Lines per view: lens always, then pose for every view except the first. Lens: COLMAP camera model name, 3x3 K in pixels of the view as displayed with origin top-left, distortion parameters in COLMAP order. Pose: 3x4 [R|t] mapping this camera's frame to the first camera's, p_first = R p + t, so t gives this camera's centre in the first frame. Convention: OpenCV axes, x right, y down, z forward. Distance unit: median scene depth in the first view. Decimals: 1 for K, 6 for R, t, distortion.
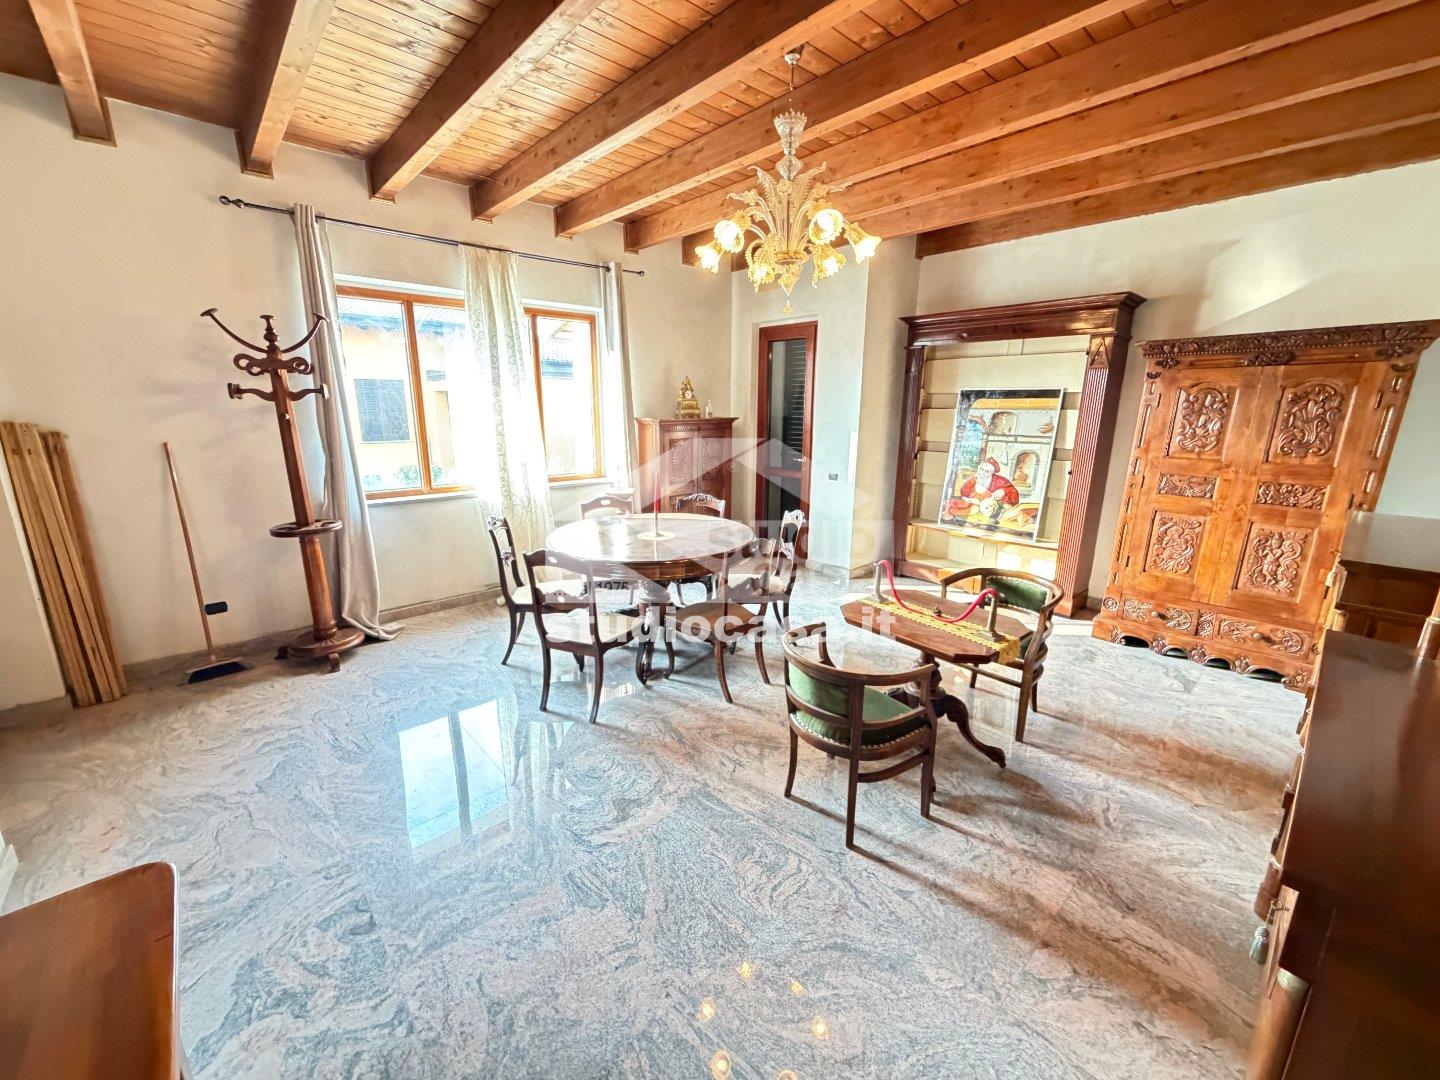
lens RADIAL K [[575.8, 0, 716.1], [0, 575.8, 543.0], [0, 0, 1]] dist [-0.000231, -0.000101]
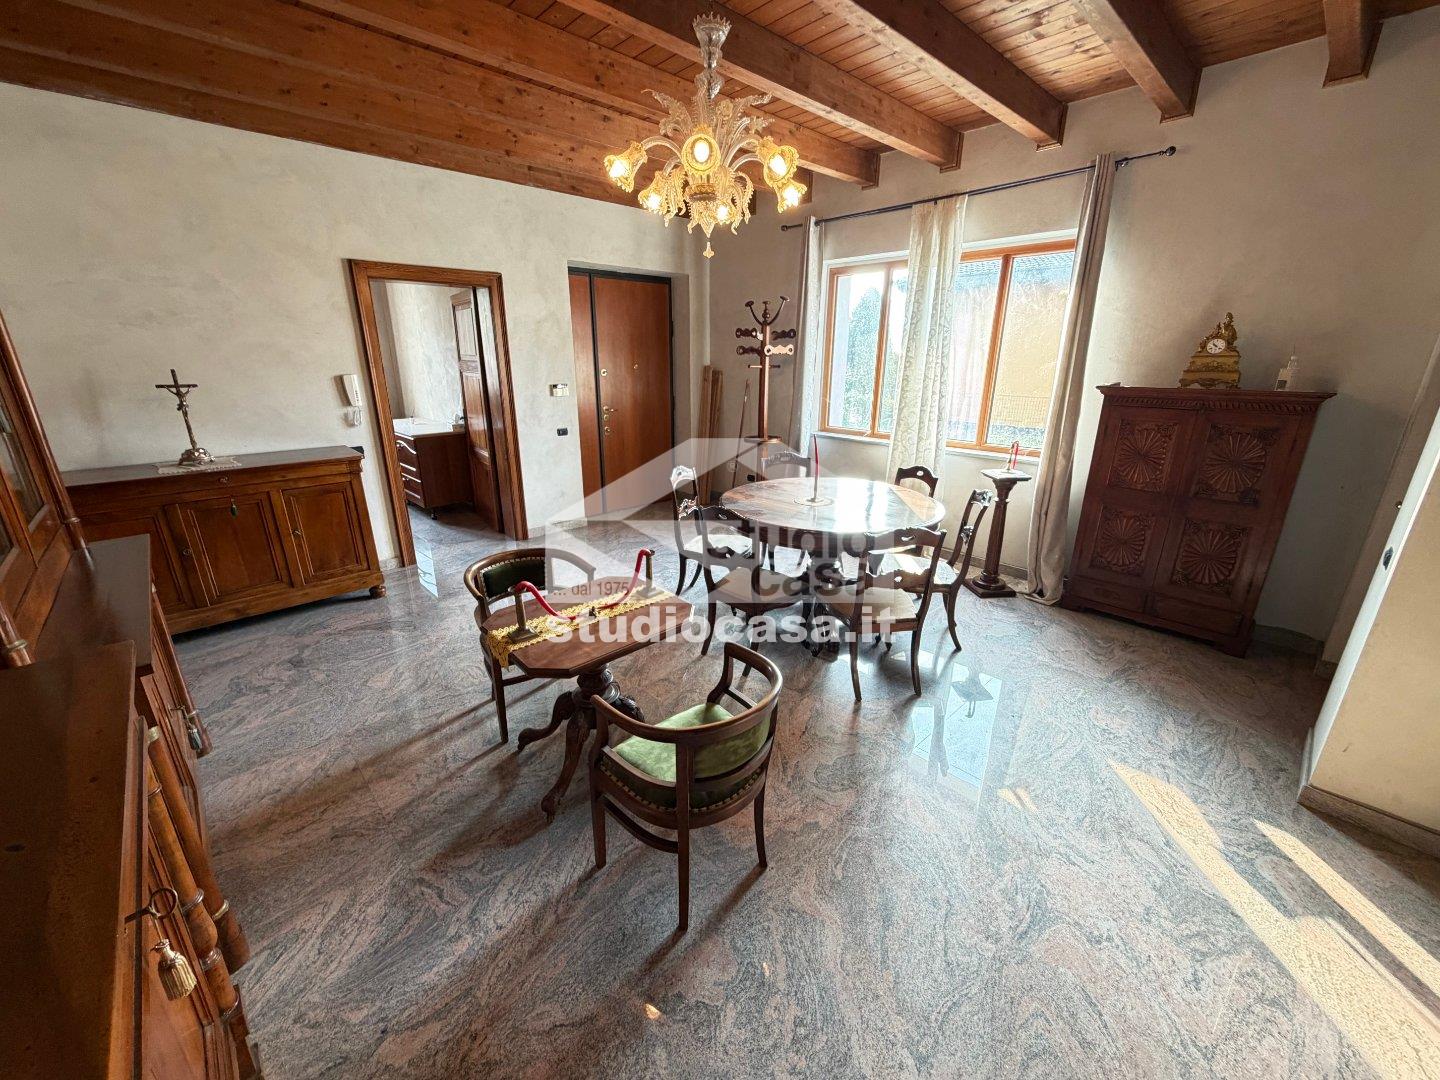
lens RADIAL K [[575.8, 0, 714.1], [0, 575.8, 543.1], [0, 0, 1]] dist [-0.000231, -0.000101]
pose [[0.015471, 0.310624, -0.950407, 1.274954], [-0.239927, 0.923904, 0.298056, -0.297245], [0.970668, 0.223417, 0.088821, 1.182185]]
